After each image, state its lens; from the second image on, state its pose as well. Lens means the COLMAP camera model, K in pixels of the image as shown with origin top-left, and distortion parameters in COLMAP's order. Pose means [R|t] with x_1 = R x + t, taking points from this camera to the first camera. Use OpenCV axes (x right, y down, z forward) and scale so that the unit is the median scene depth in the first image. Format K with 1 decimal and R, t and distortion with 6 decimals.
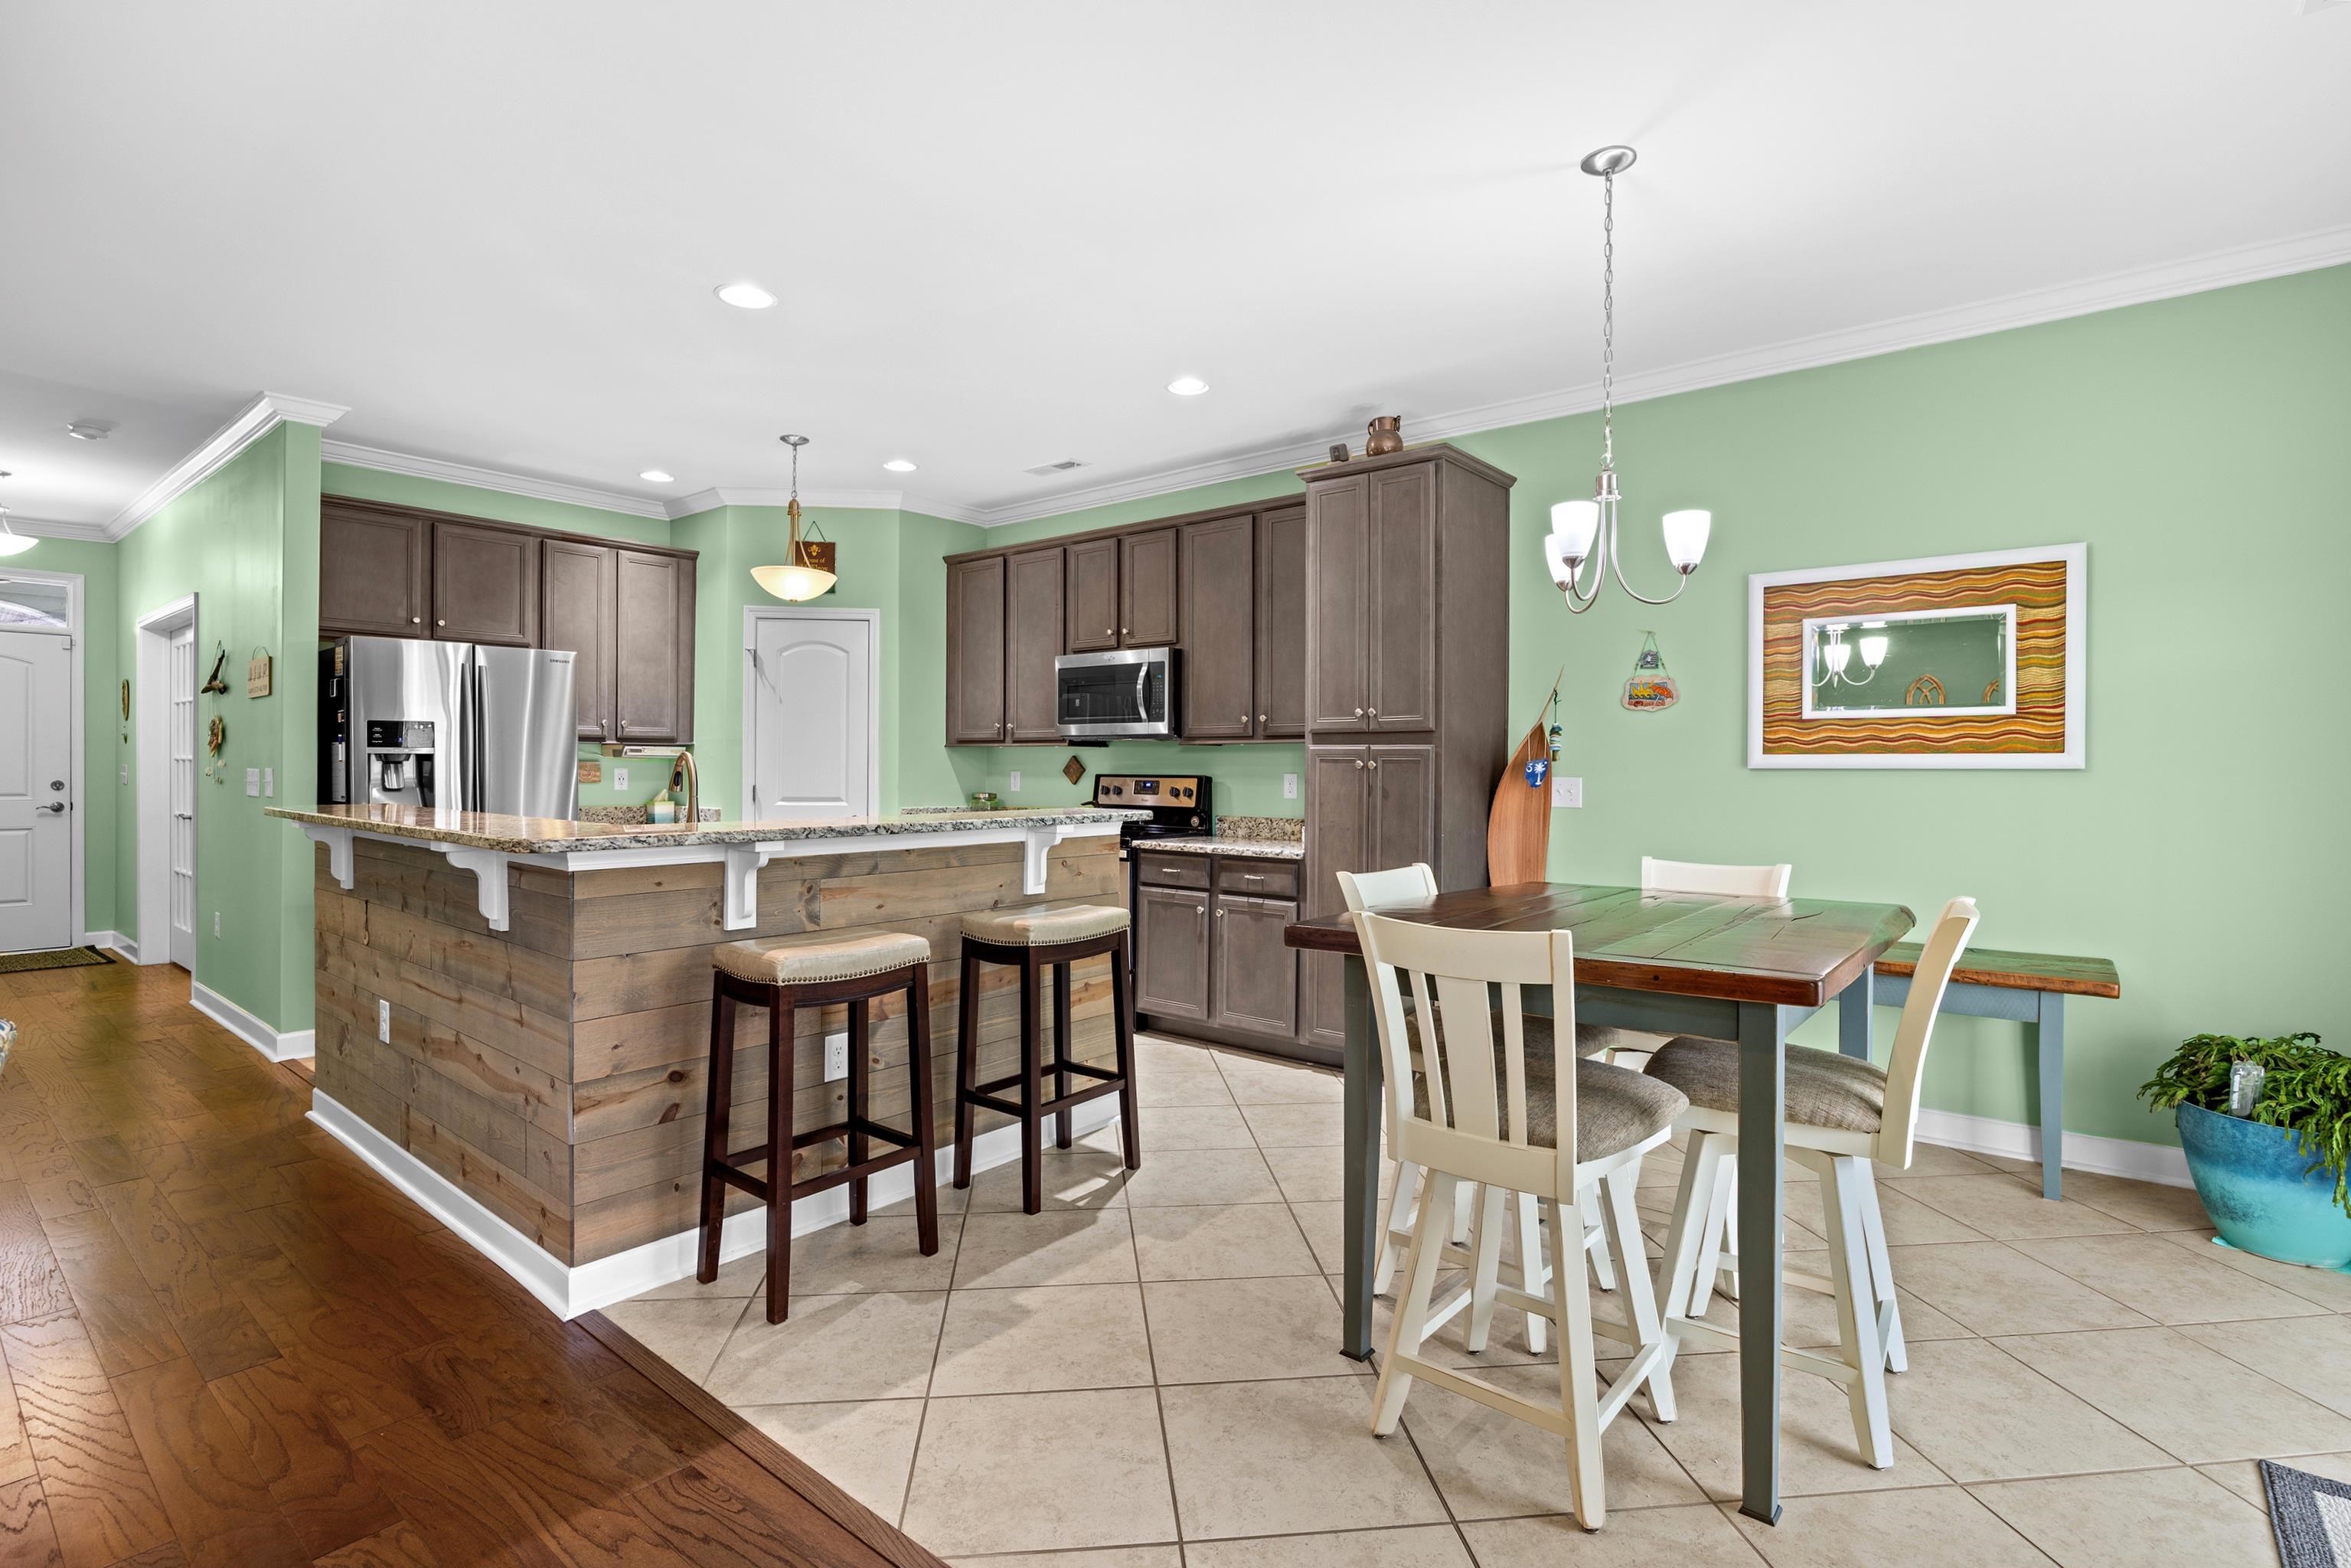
lens RADIAL K [[1087.7, 0, 1183.7], [0, 1087.7, 784.3], [0, 0, 1]] dist [-0.013330, 0.000375]
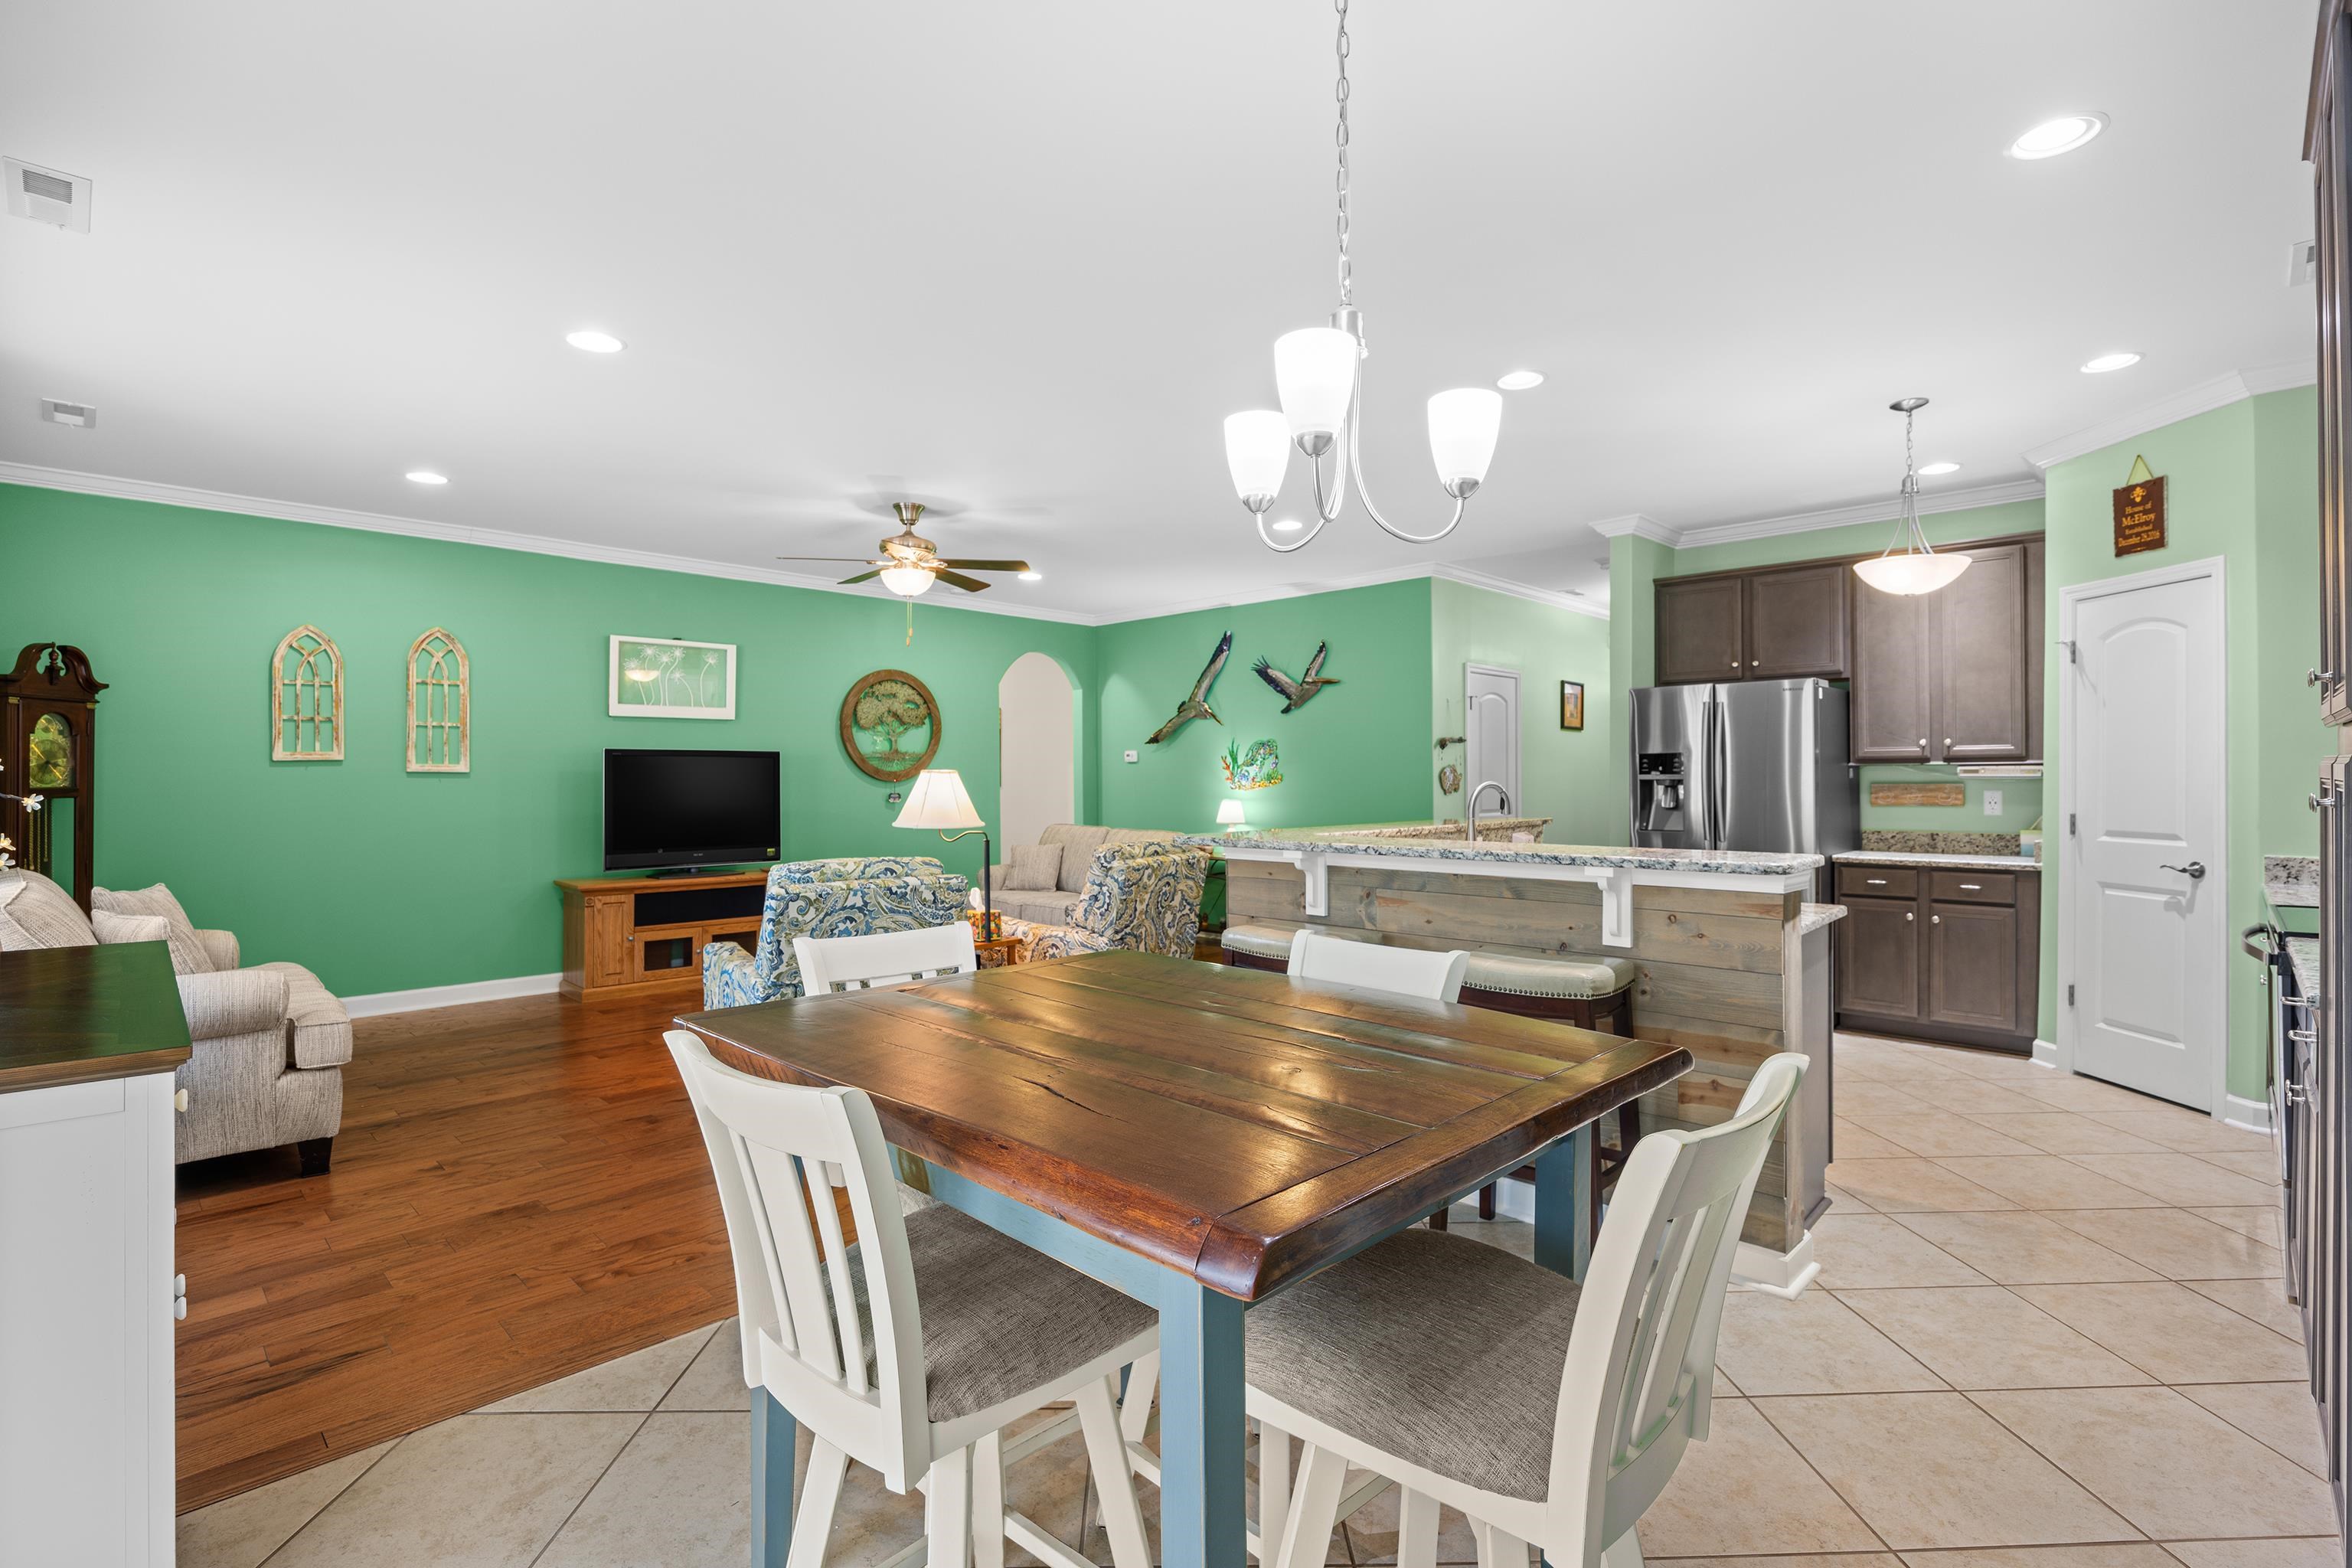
lens RADIAL K [[1088.1, 0, 1170.0], [0, 1088.1, 777.2], [0, 0, 1]] dist [-0.013330, 0.000375]
pose [[-0.091043, -0.006192, -0.995828, 0.502415], [-0.010688, 0.999929, -0.005240, -0.016542], [0.995790, 0.010167, -0.091103, 0.479714]]
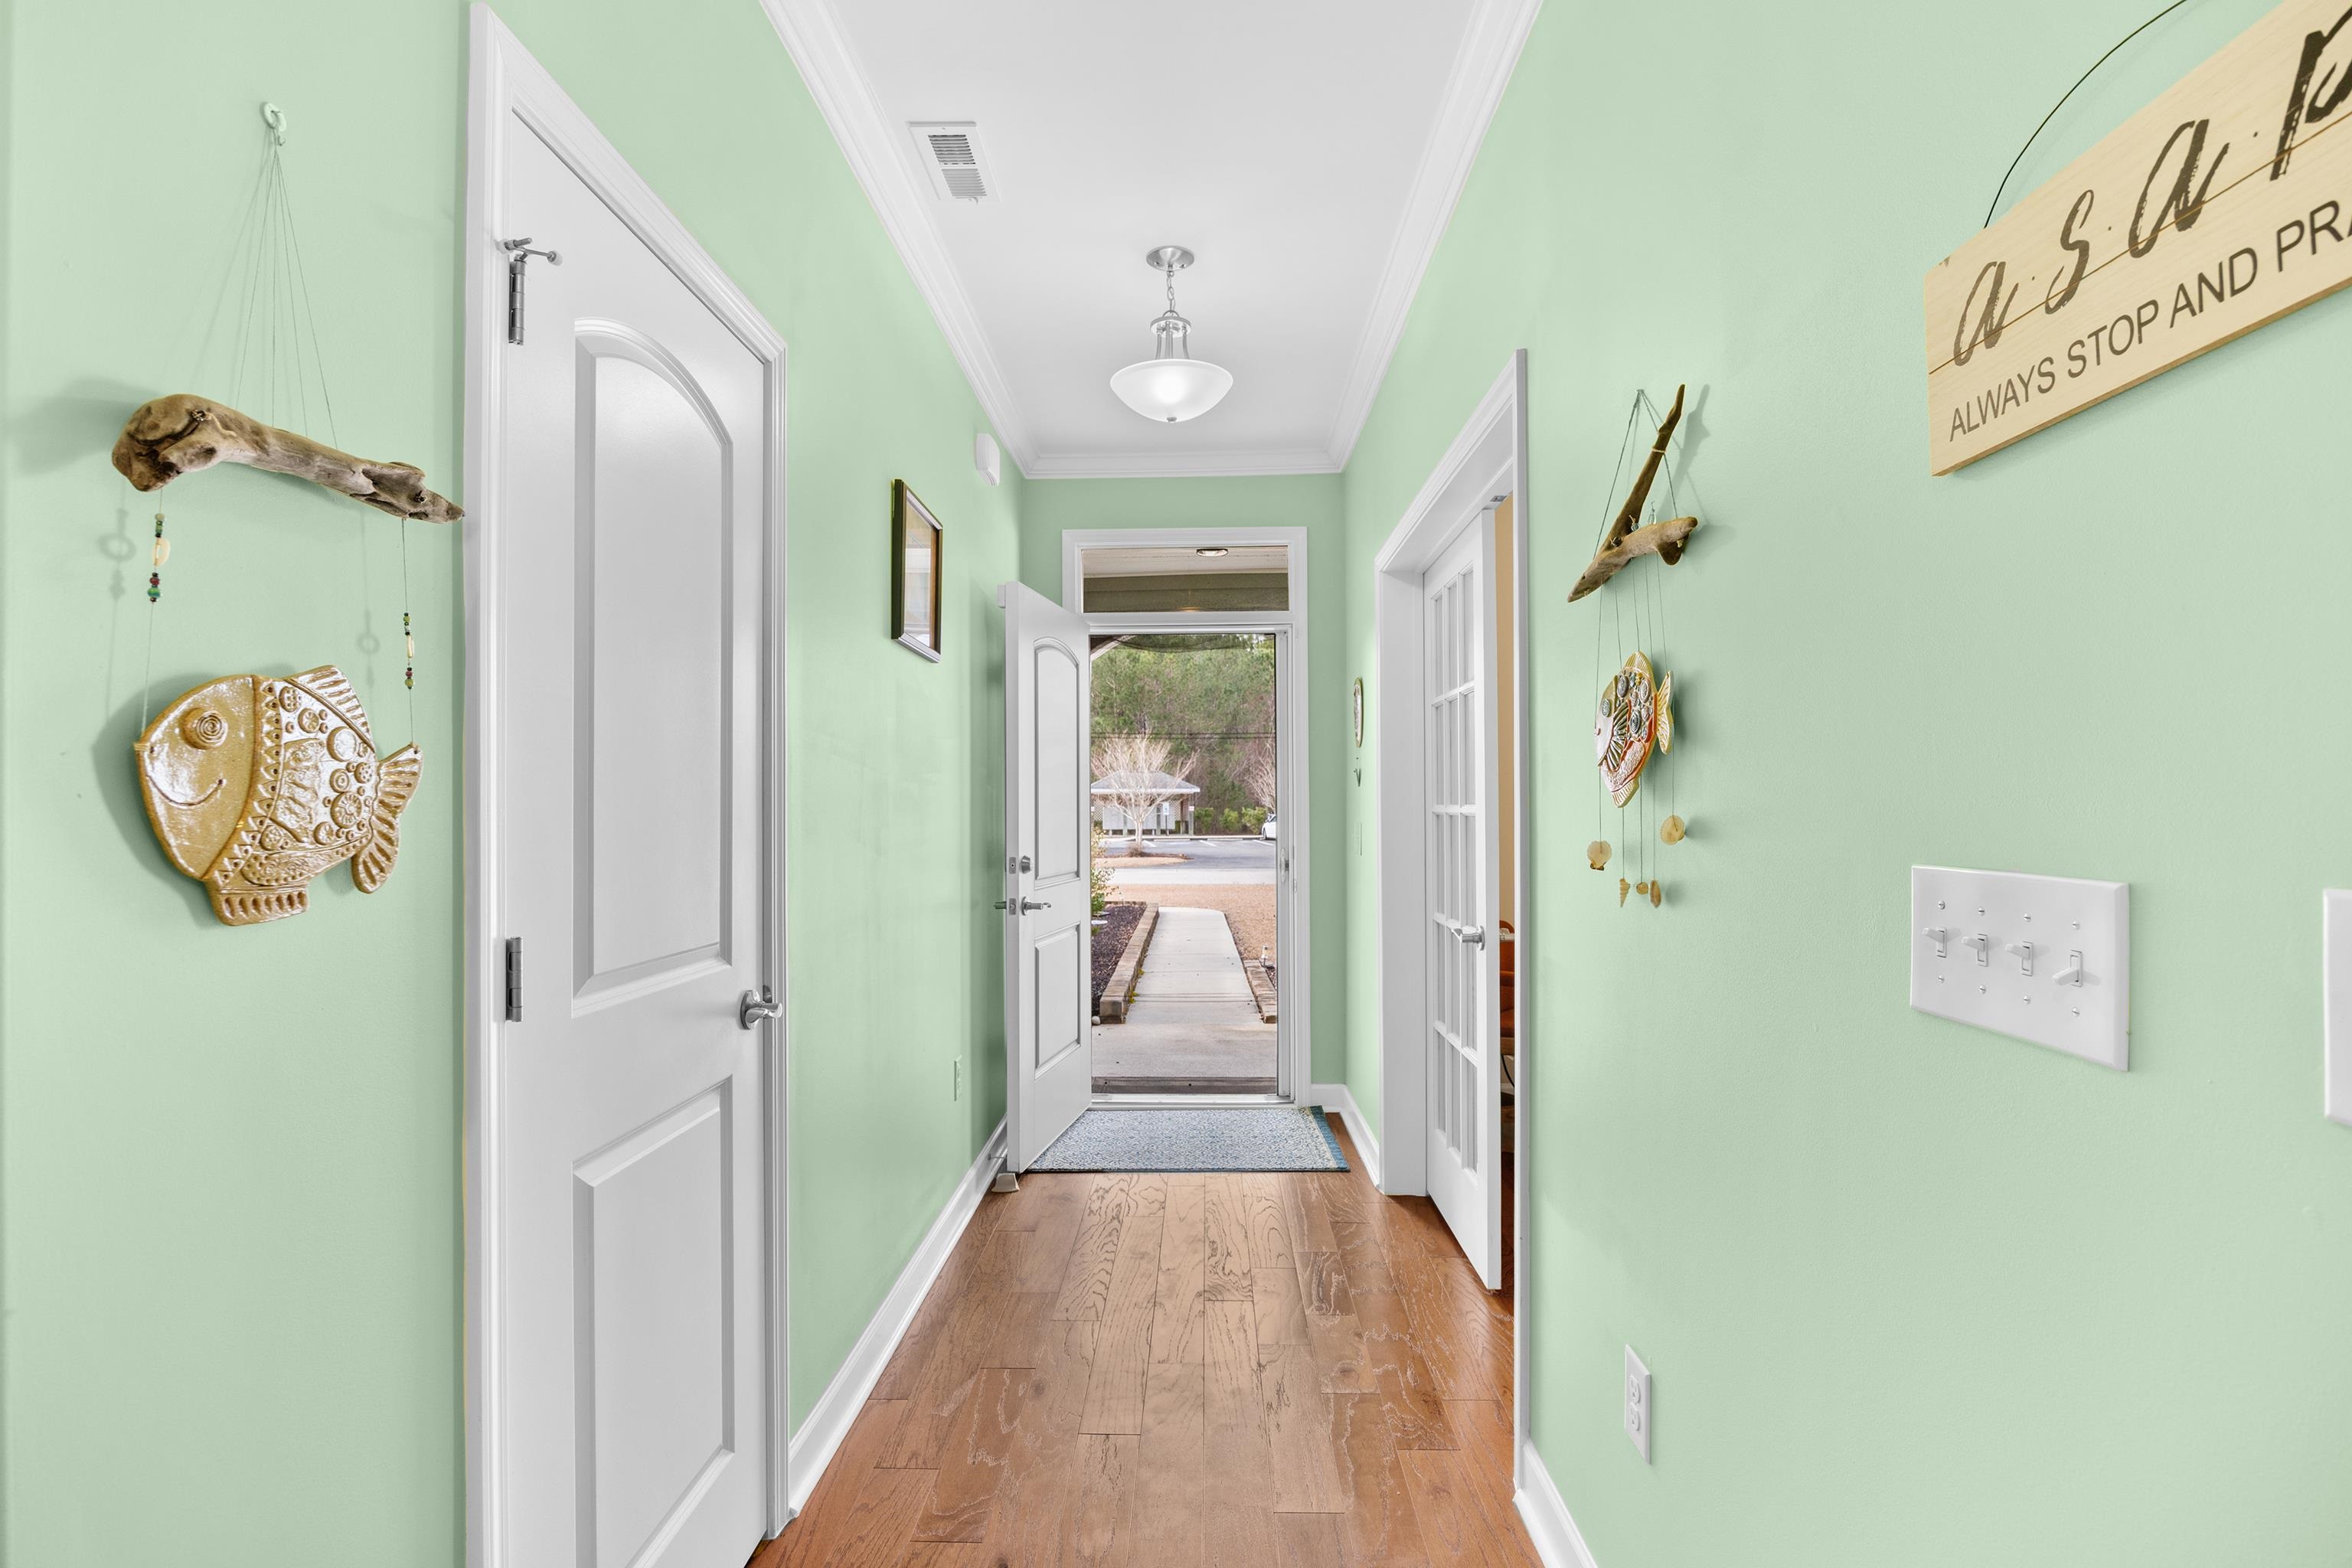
lens RADIAL K [[1088.1, 0, 1182.0], [0, 1088.1, 785.8], [0, 0, 1]] dist [-0.013330, 0.000375]
pose [[0.608815, -0.019978, -0.793061, -0.740062], [-0.007303, 0.999499, -0.030784, -0.021957], [0.793279, 0.024533, 0.608364, 0.727317]]
